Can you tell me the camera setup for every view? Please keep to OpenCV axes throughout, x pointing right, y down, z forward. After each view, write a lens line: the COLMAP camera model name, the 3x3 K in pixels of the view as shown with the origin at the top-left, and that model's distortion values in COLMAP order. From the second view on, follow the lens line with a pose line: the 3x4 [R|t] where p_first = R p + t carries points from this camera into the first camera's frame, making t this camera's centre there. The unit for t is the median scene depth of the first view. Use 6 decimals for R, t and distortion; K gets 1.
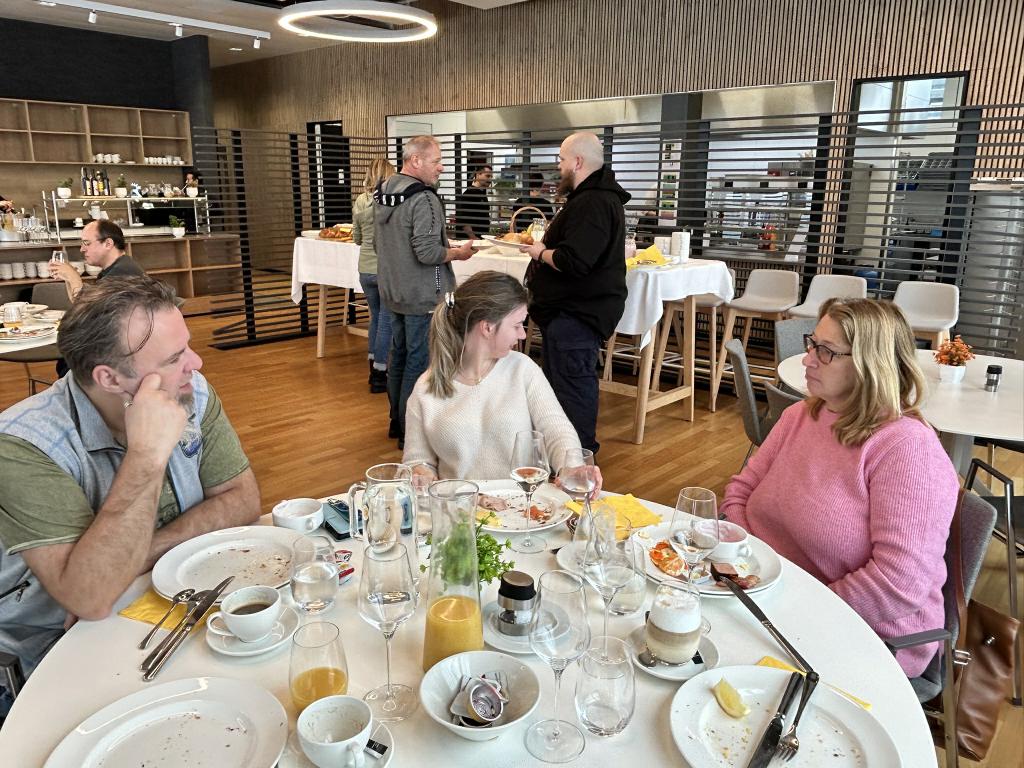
lens RADIAL K [[759.7, 0, 510.4], [0, 759.7, 361.7], [0, 0, 1]] dist [-0.006094, -0.016828]
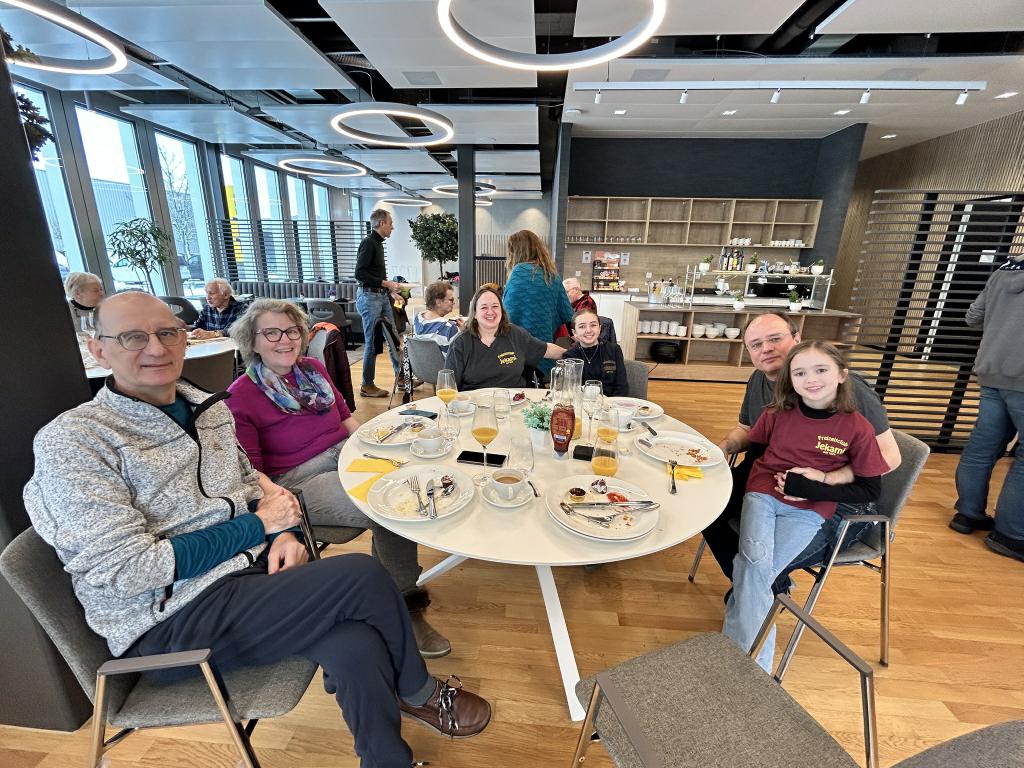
lens RADIAL K [[416.2, 0, 509.0], [0, 416.2, 382.6], [0, 0, 1]] dist [0.000017, -0.000359]
pose [[0.598920, 0.231313, -0.766674, -0.185597], [-0.198429, 0.970385, 0.137763, -0.060771], [0.775835, 0.069621, 0.627082, 0.290809]]
